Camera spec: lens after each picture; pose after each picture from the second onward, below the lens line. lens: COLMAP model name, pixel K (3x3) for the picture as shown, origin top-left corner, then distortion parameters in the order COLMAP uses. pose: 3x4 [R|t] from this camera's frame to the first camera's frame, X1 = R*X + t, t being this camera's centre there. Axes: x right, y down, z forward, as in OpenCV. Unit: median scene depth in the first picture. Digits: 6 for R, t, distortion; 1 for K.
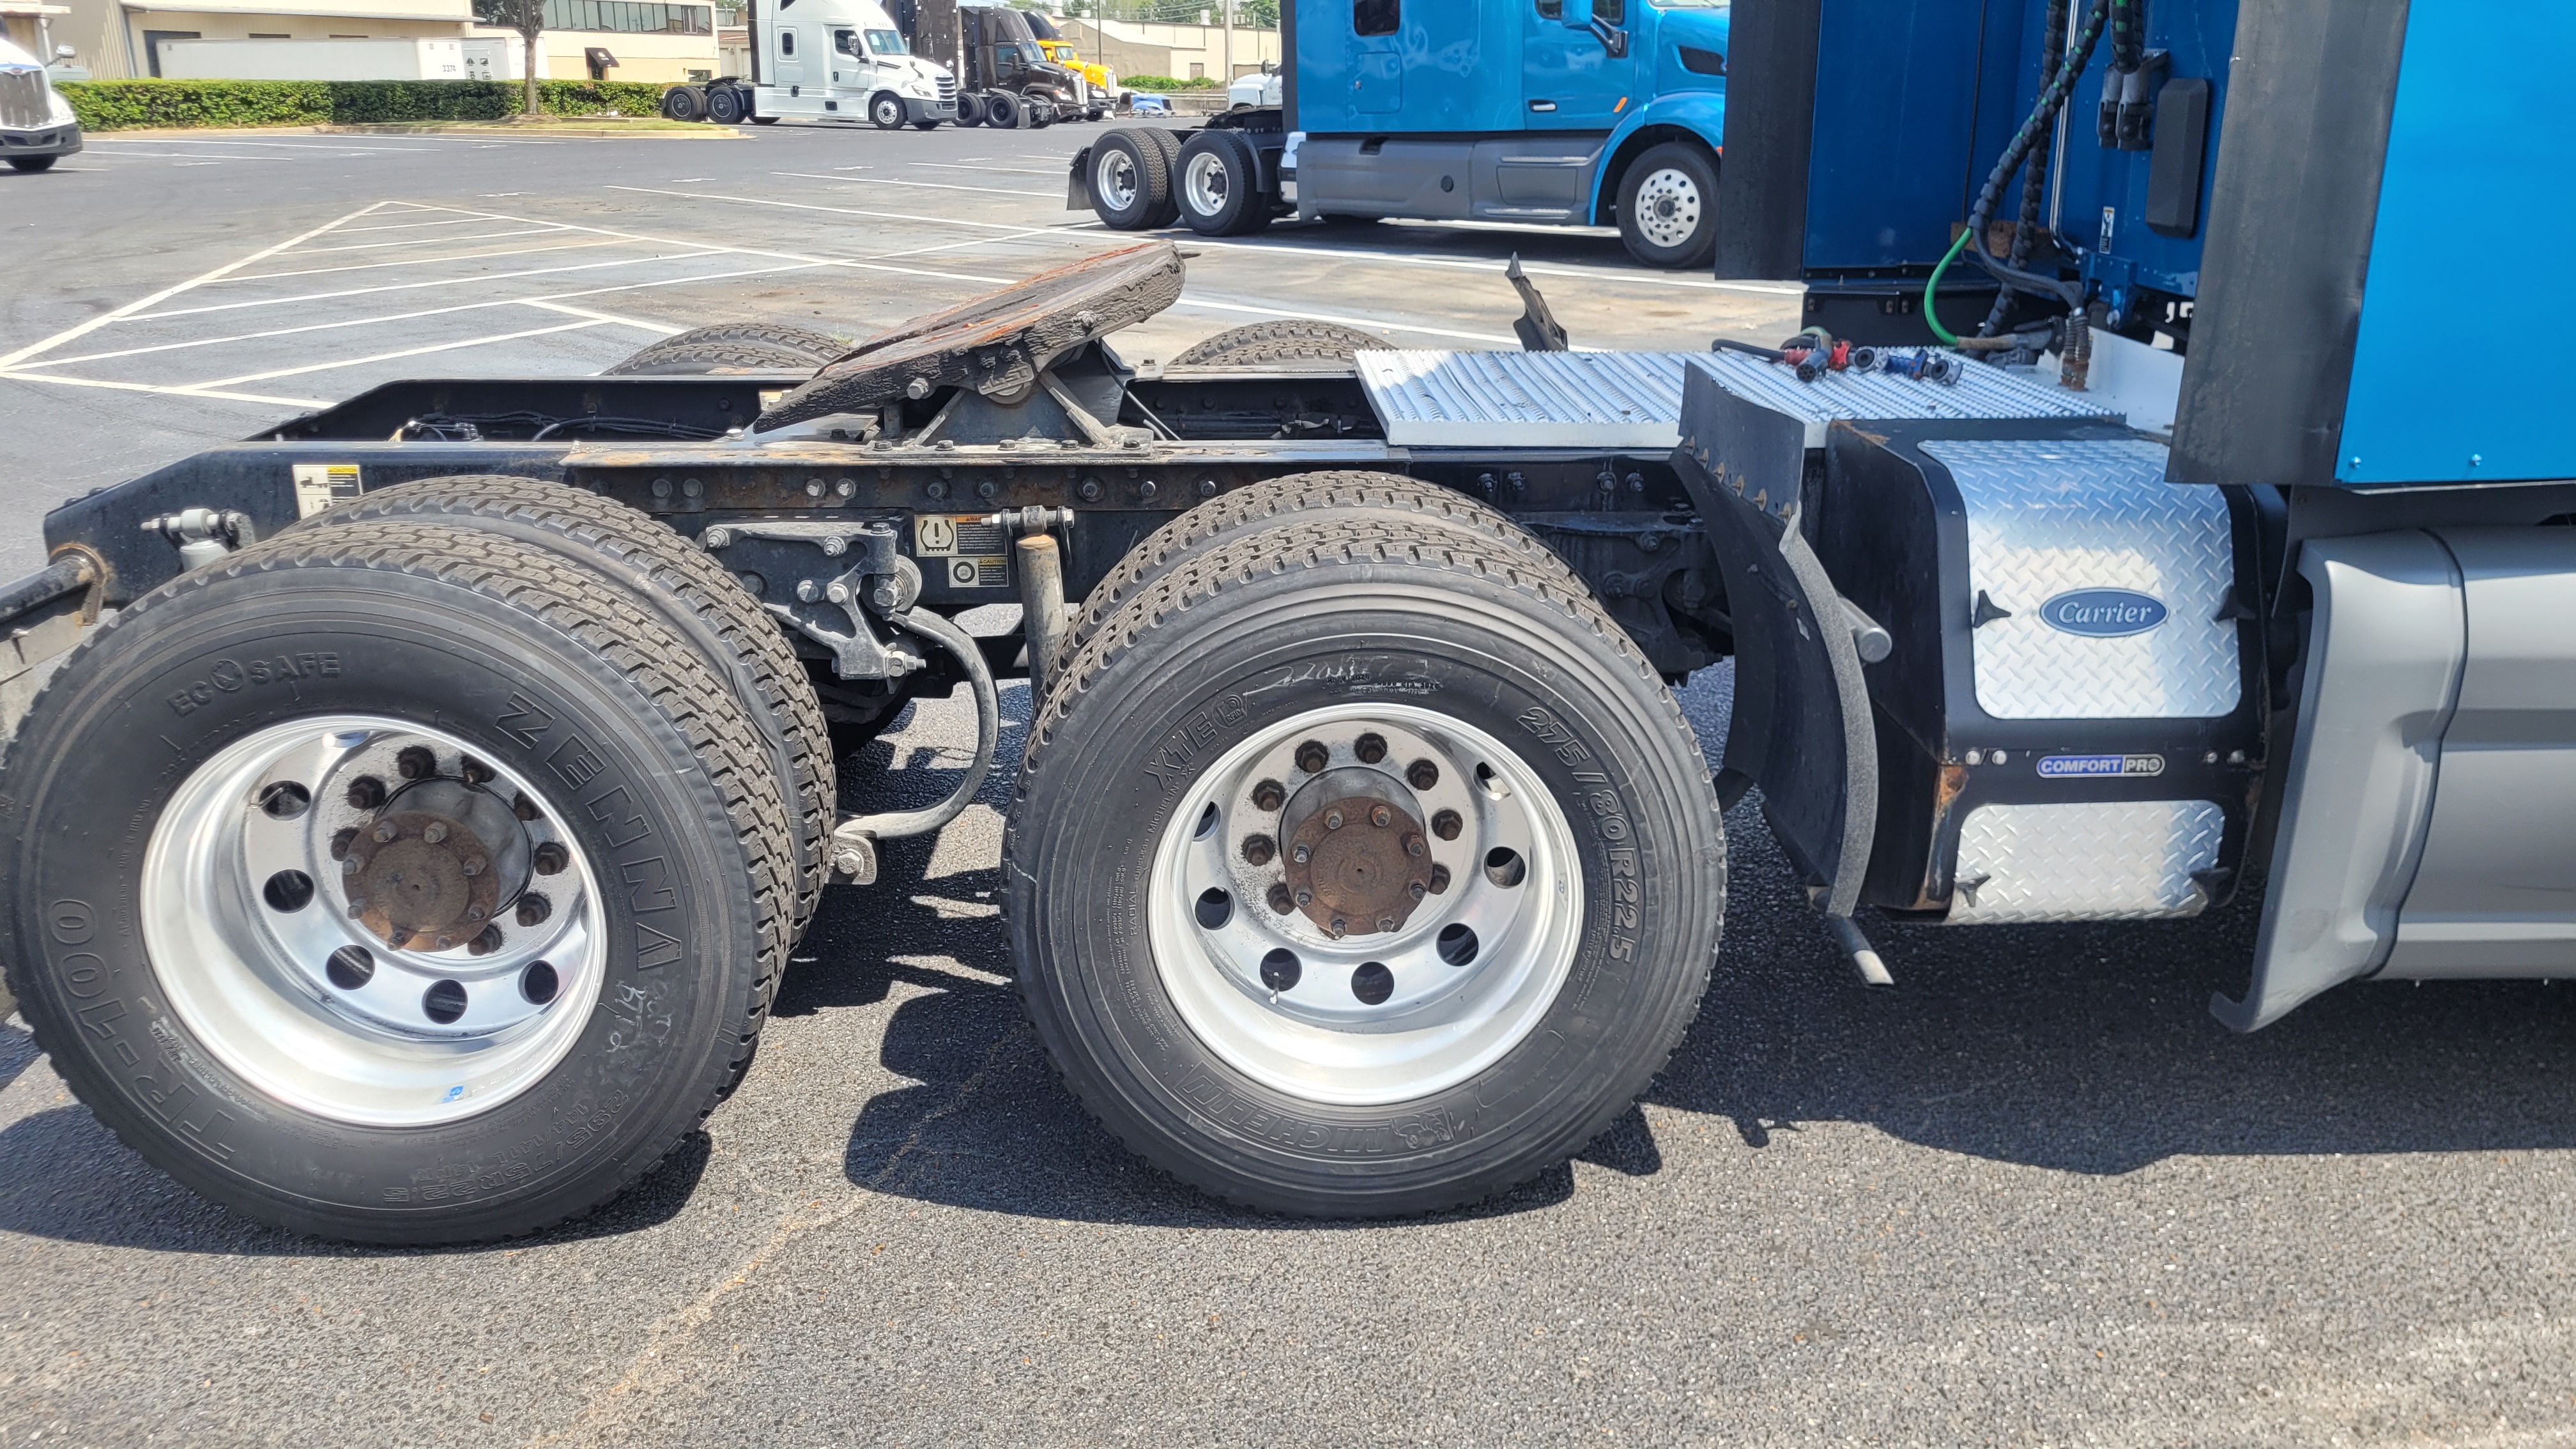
lens RADIAL K [[1946.3, 0, 1292.7], [0, 1946.3, 706.2], [0, 0, 1]] dist [0.041325, -0.026399]
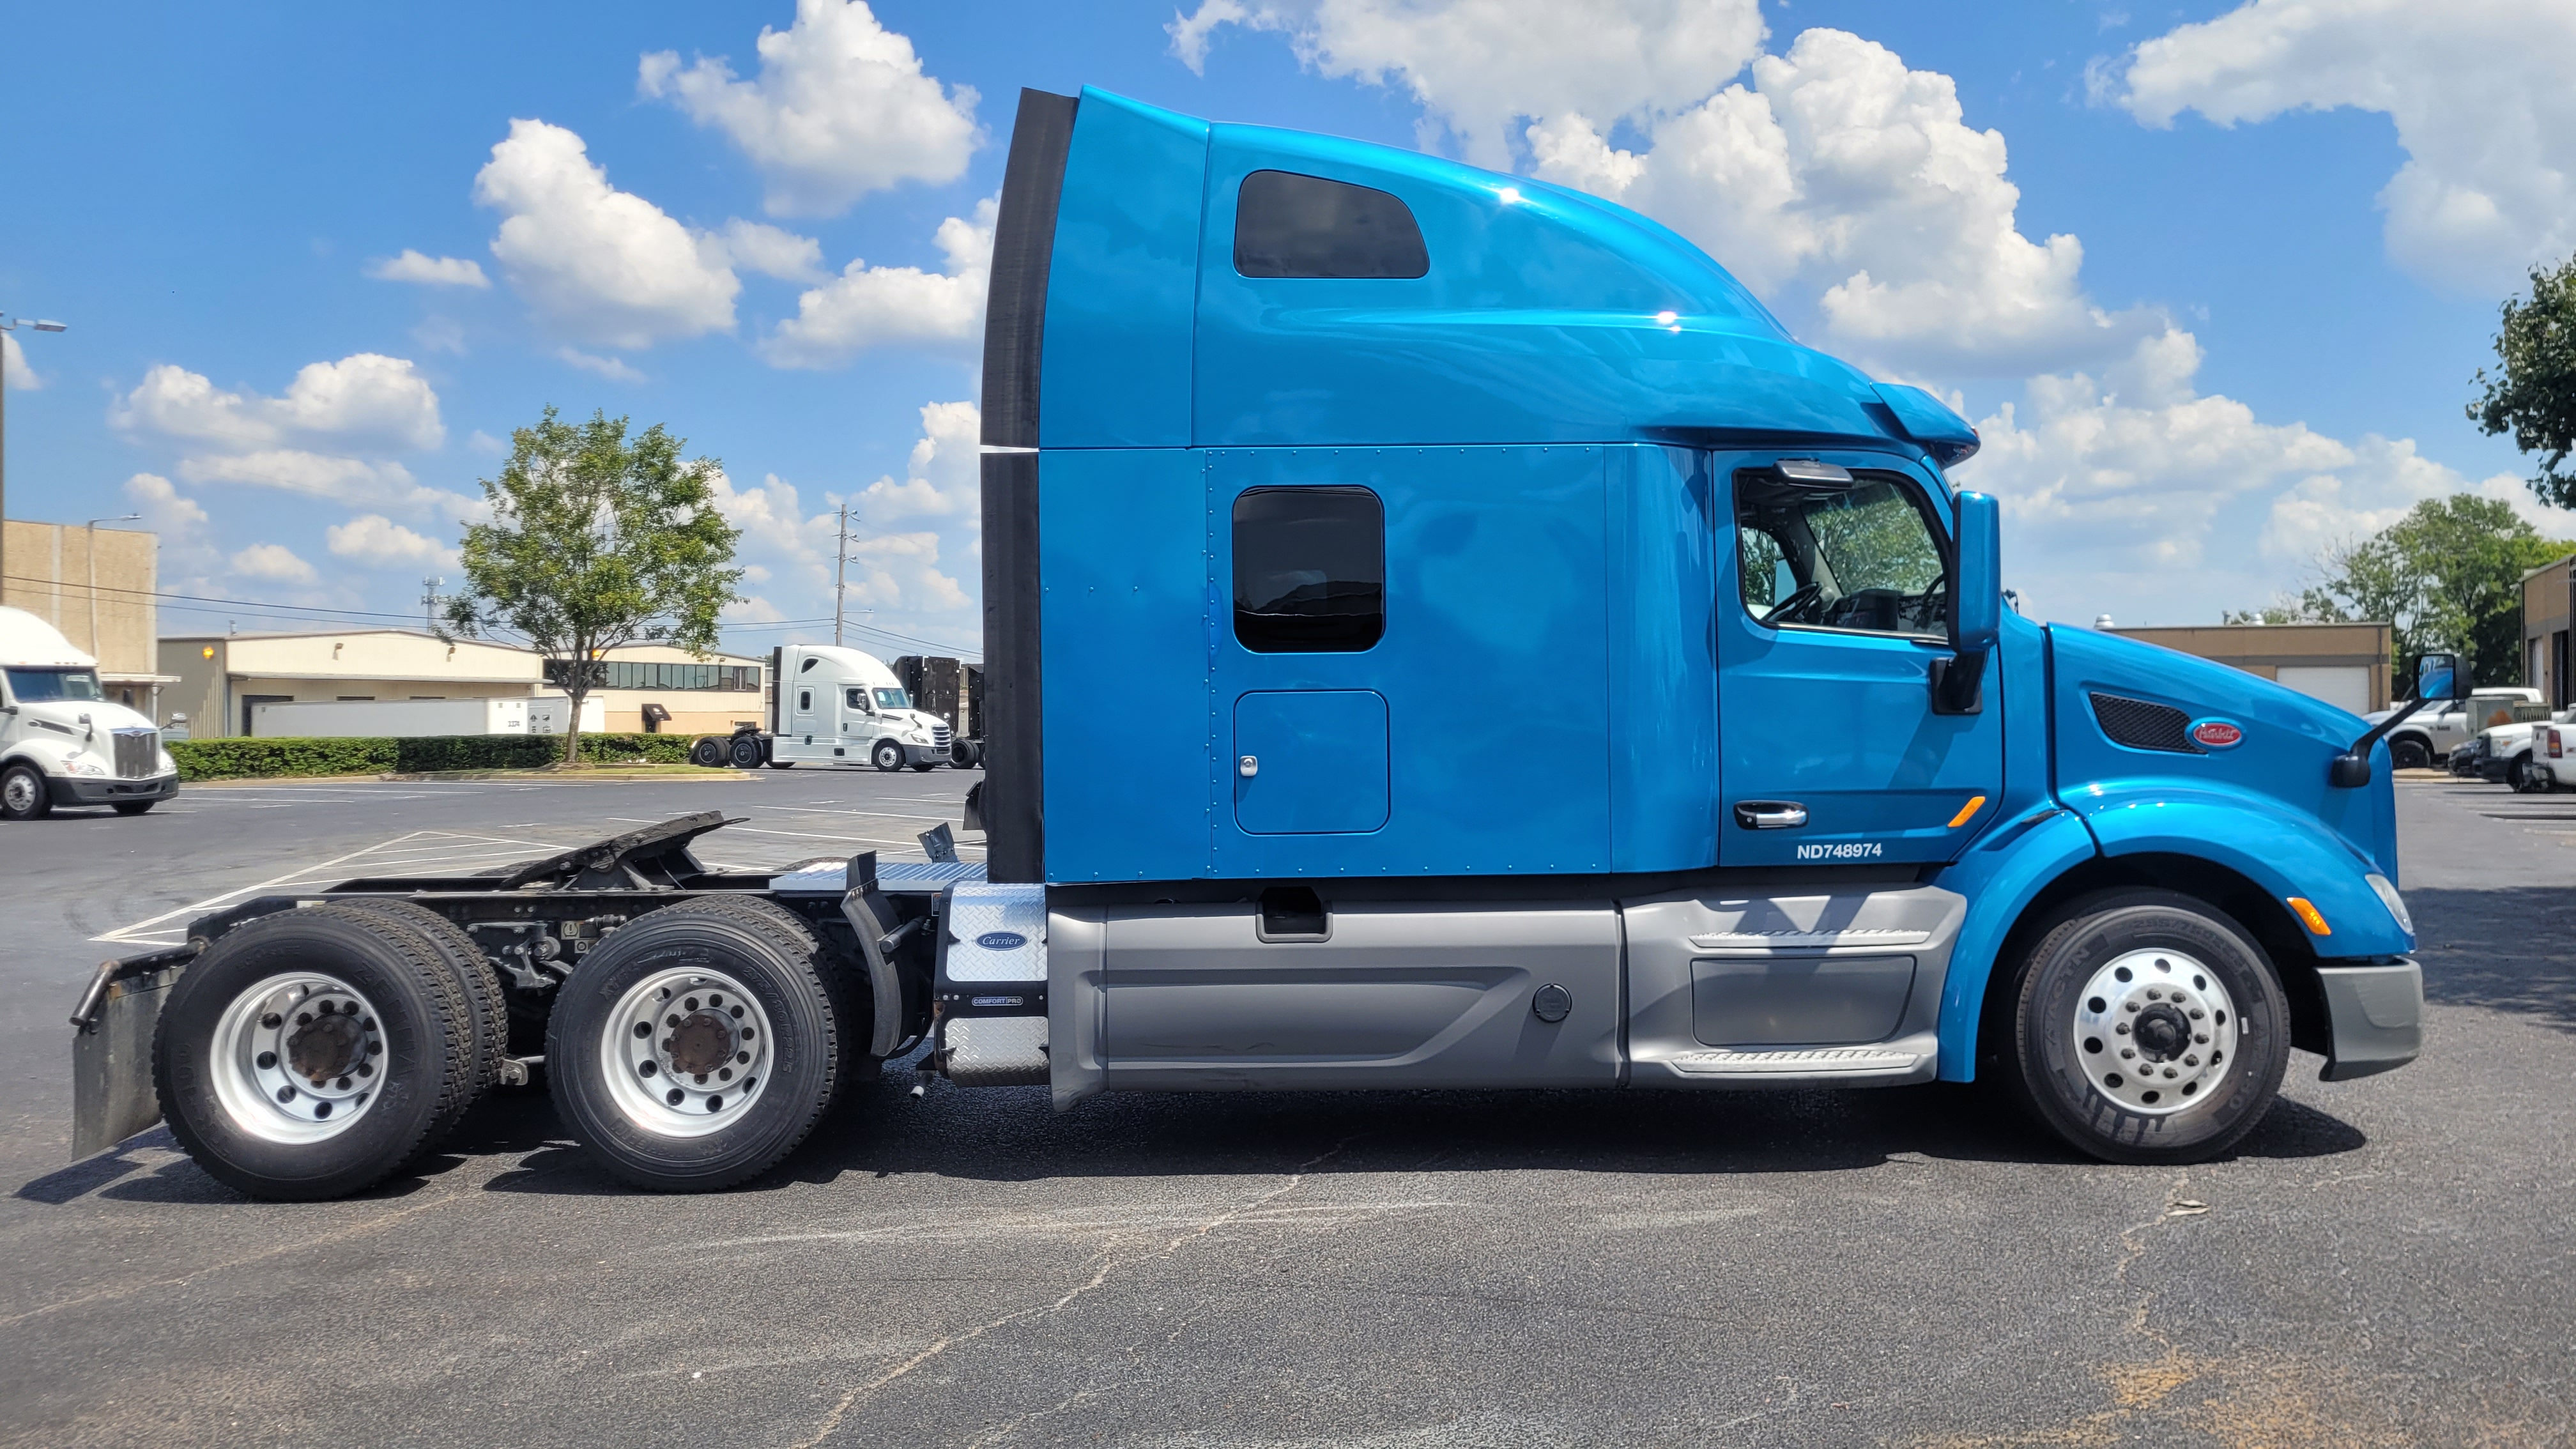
lens RADIAL K [[1946.3, 0, 1289.8], [0, 1946.3, 706.9], [0, 0, 1]] dist [0.041325, -0.026399]
pose [[0.999889, -0.006527, -0.013418, 0.145520], [0.001983, 0.949392, -0.314087, 0.081103], [0.014789, 0.314026, 0.949299, -0.263261]]
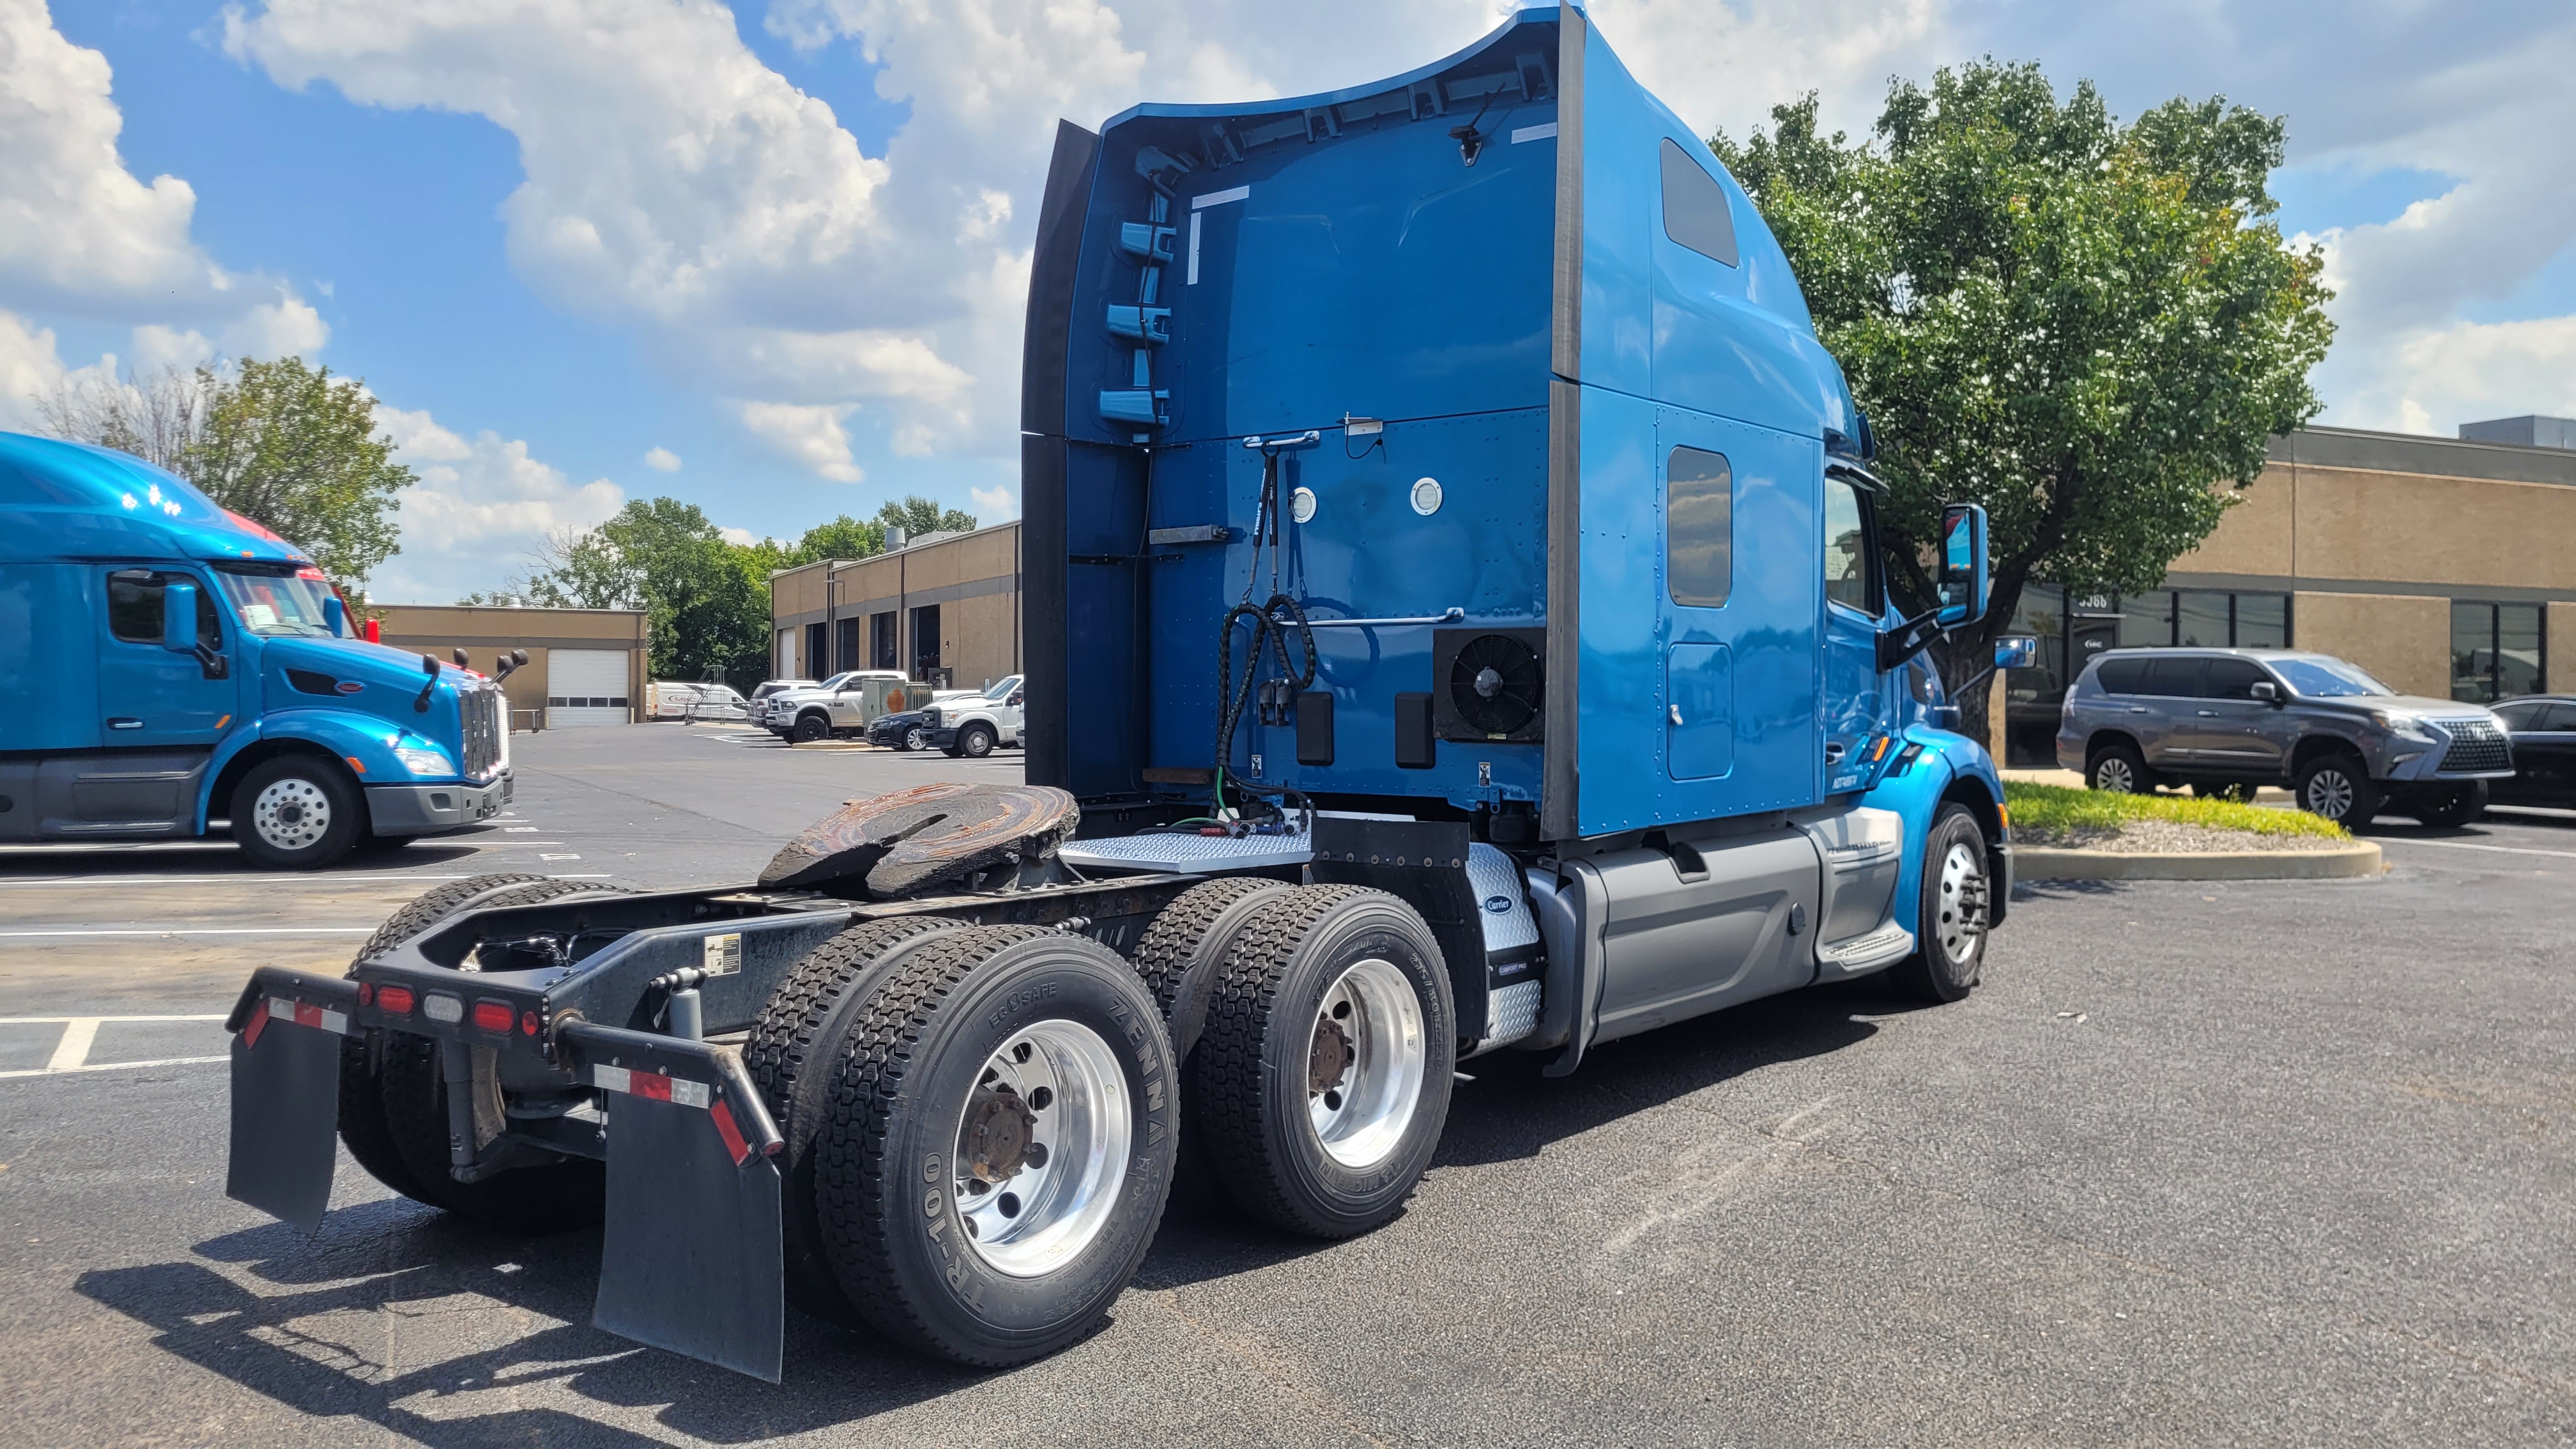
lens RADIAL K [[1946.3, 0, 1286.3], [0, 1946.3, 713.8], [0, 0, 1]] dist [0.041325, -0.026399]
pose [[0.644311, -0.010316, 0.764694, -0.271844], [0.238133, 0.952905, -0.187790, 0.020024], [-0.726743, 0.303094, 0.616424, -0.058569]]
